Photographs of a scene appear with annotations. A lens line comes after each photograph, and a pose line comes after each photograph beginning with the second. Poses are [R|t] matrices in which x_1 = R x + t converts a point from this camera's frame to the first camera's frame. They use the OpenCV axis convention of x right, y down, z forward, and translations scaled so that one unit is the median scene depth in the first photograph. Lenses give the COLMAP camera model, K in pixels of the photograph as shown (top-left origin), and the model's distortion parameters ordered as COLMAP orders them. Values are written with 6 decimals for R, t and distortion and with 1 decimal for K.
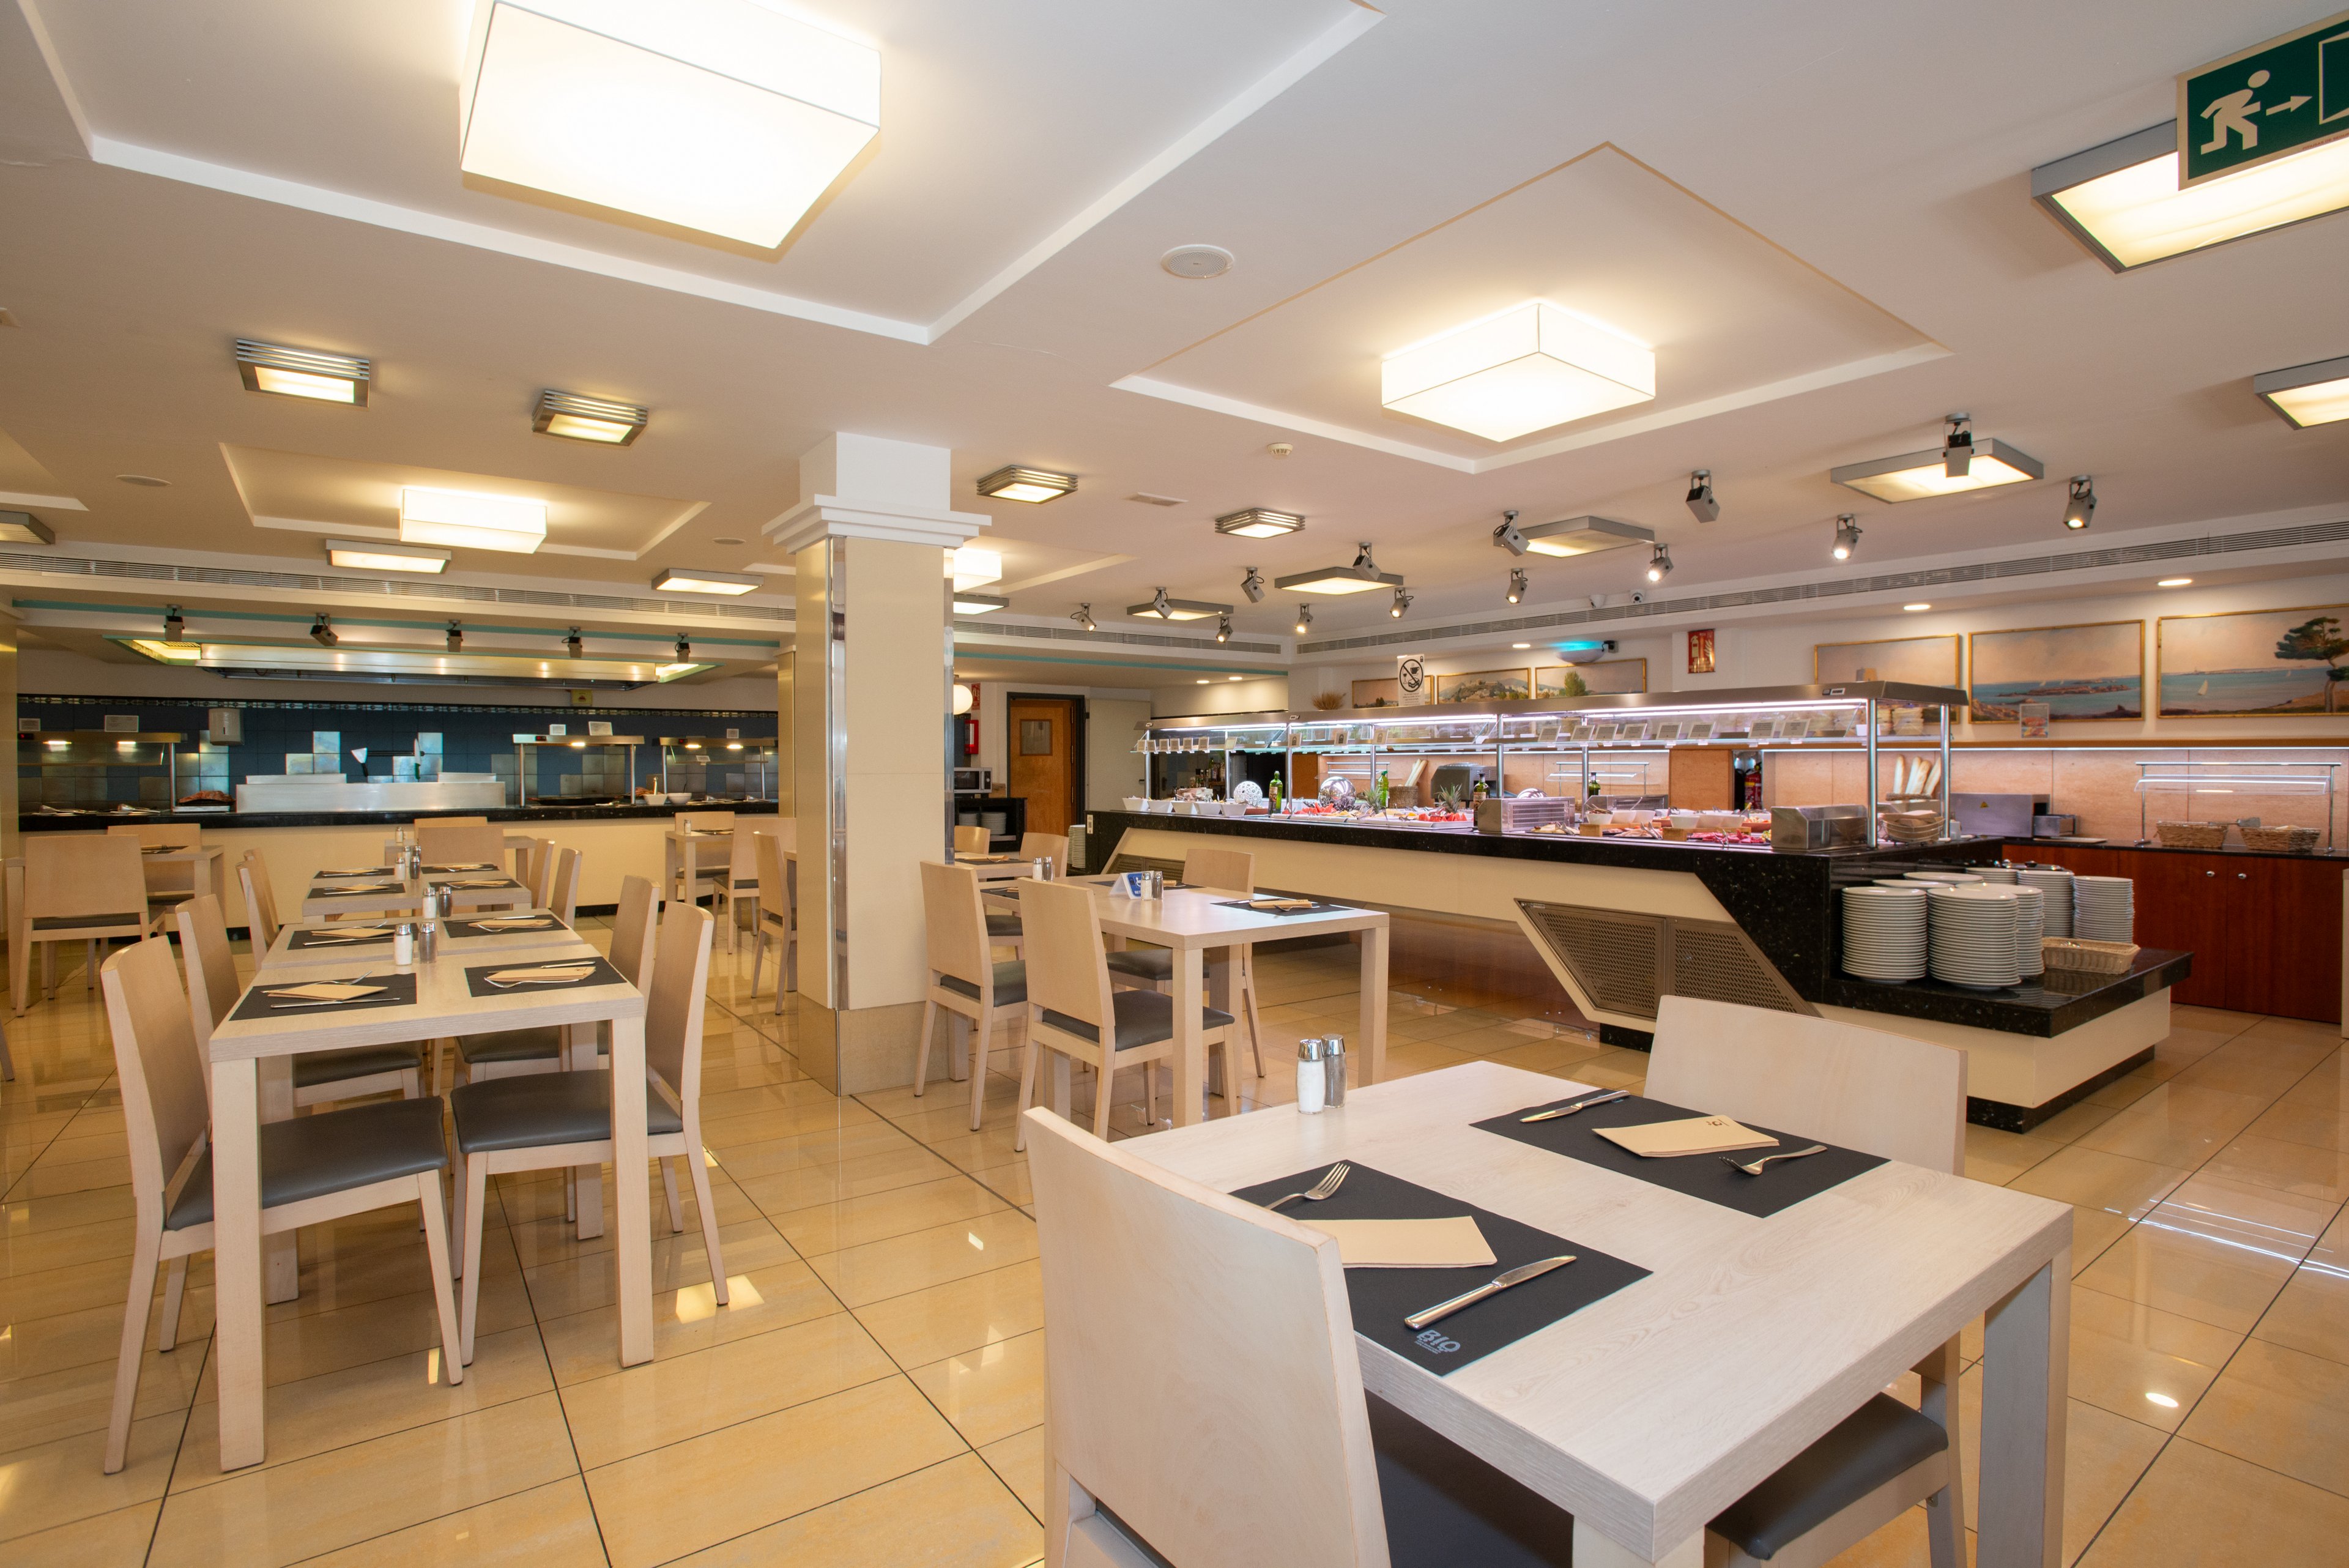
lens RADIAL K [[1126.5, 0, 1178.2], [0, 1126.5, 827.9], [0, 0, 1]] dist [-0.017416, 0.023086]
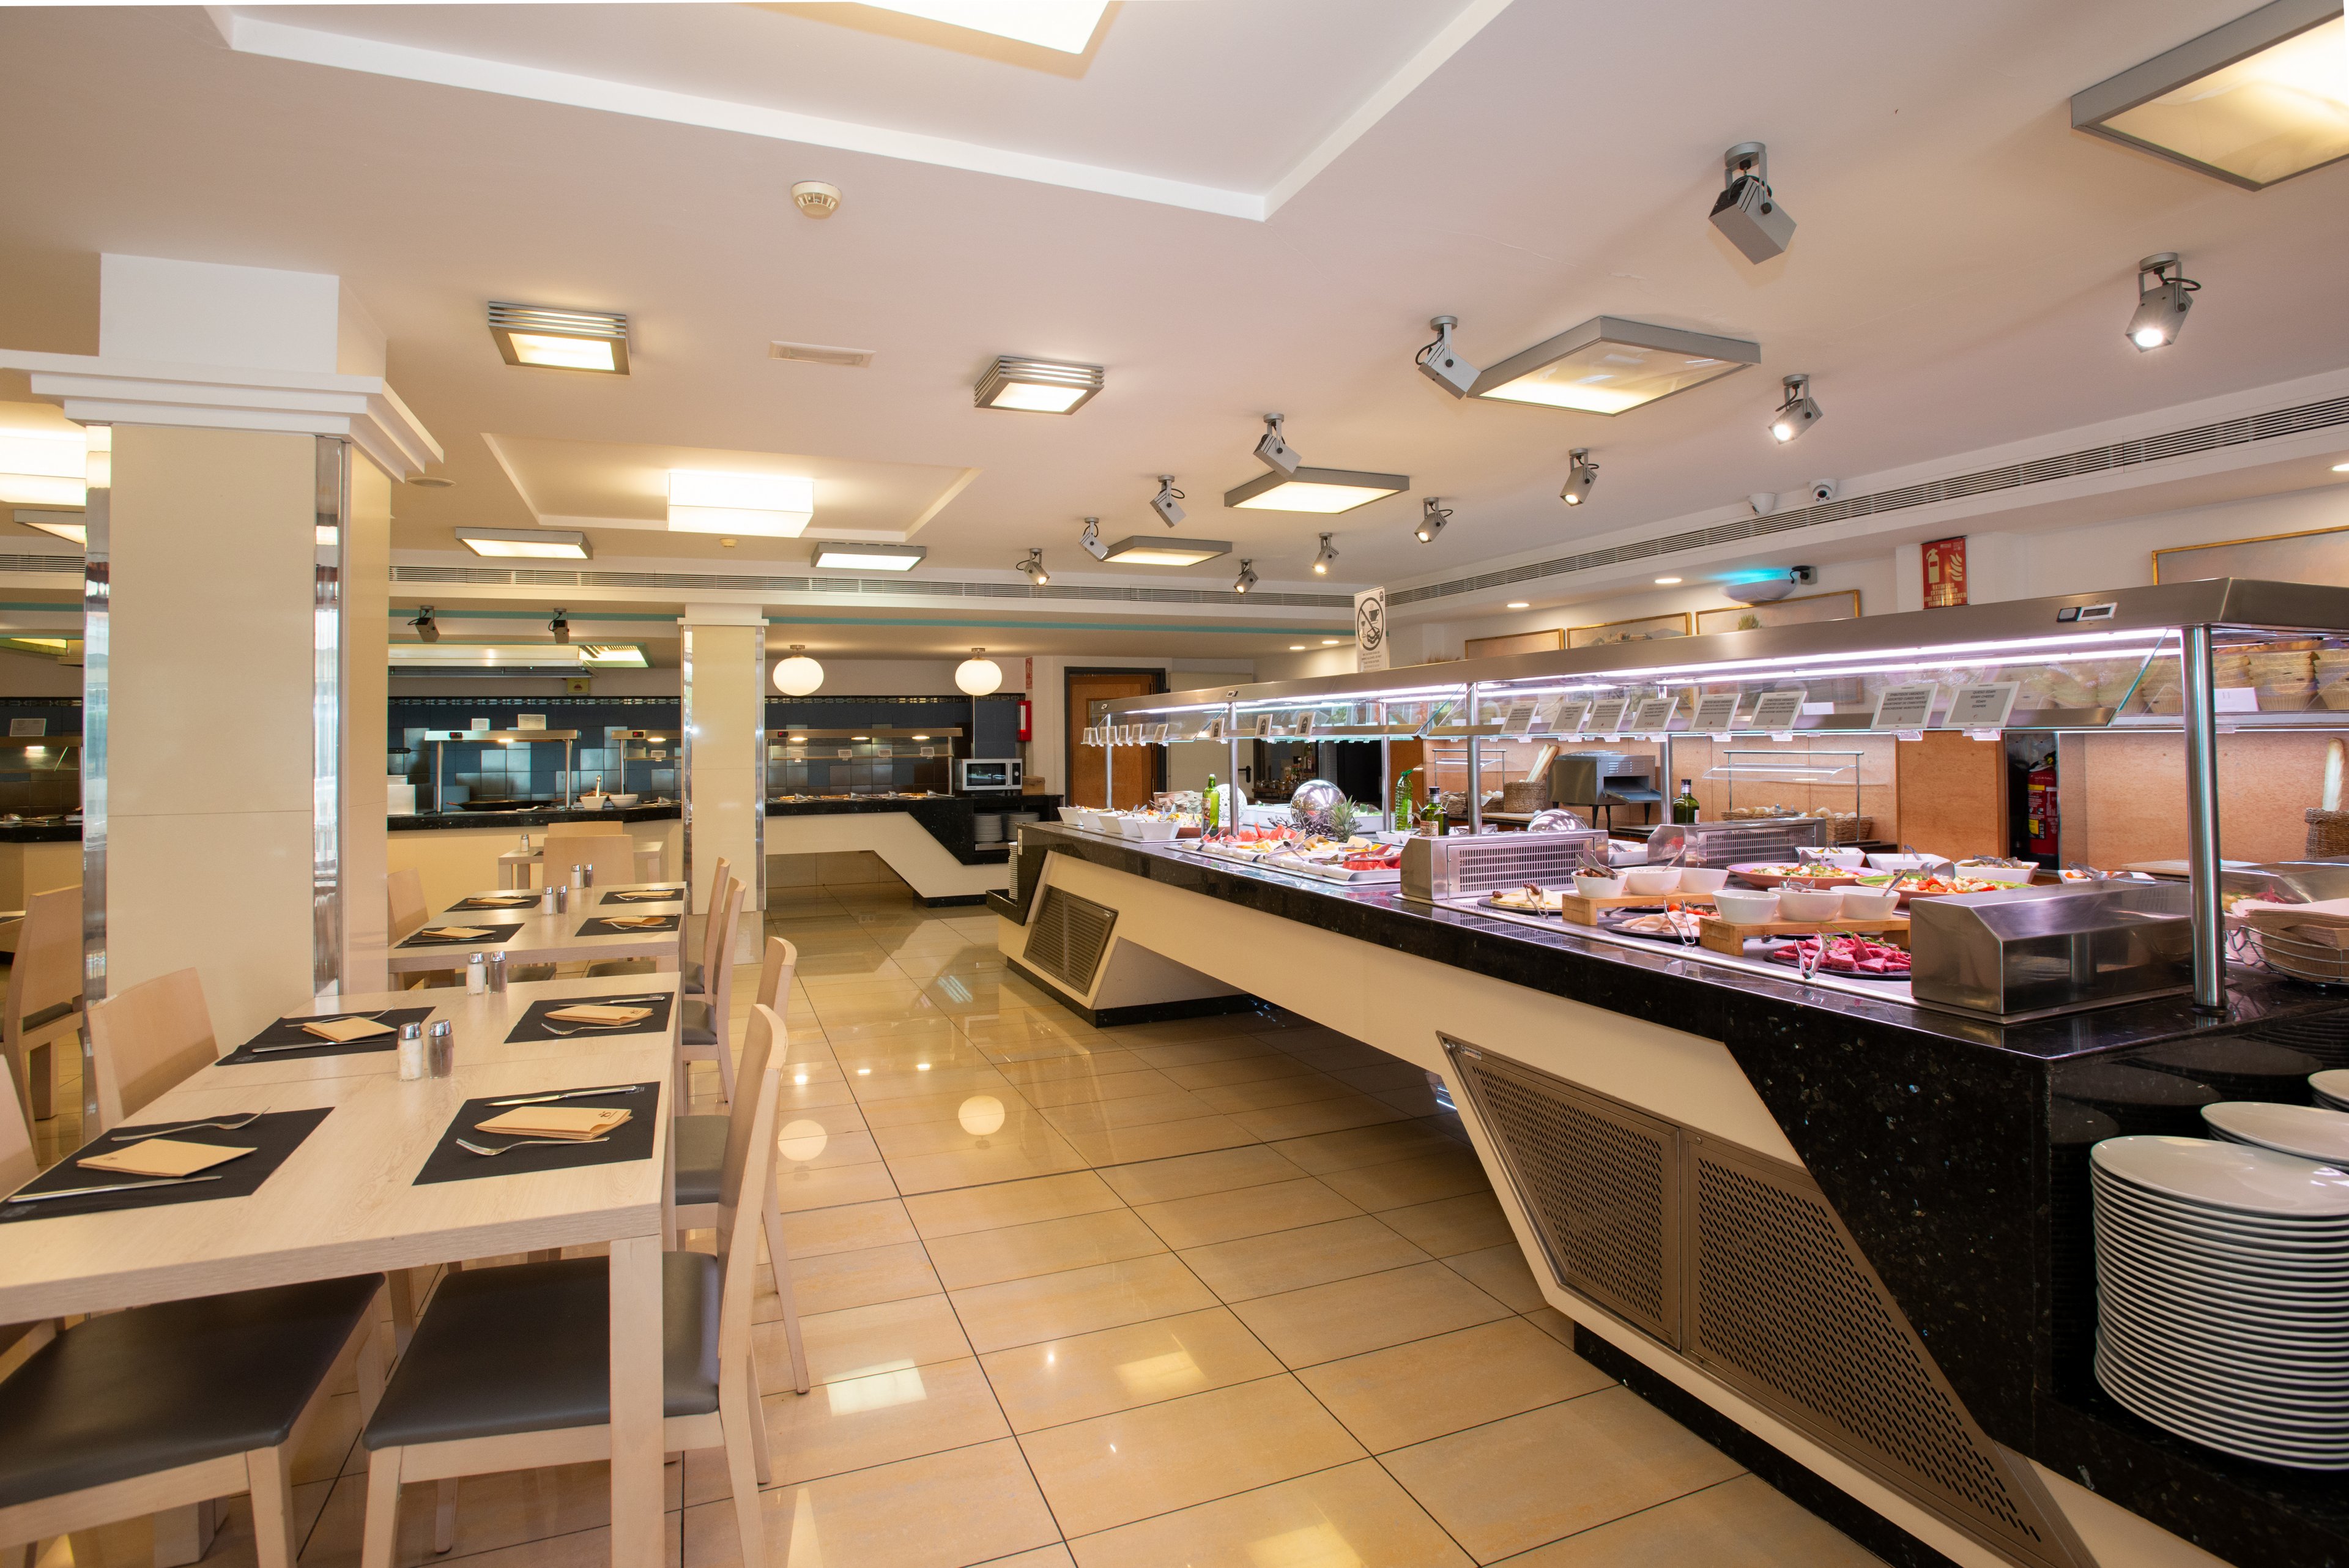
lens RADIAL K [[1154.3, 0, 1159.8], [0, 1154.3, 762.6], [0, 0, 1]] dist [-0.036900, 0.025533]
pose [[0.969705, -0.006833, -0.244184, 0.203517], [-0.002185, 0.999326, -0.036641, -0.028902], [0.244270, 0.036065, 0.969036, 0.293592]]
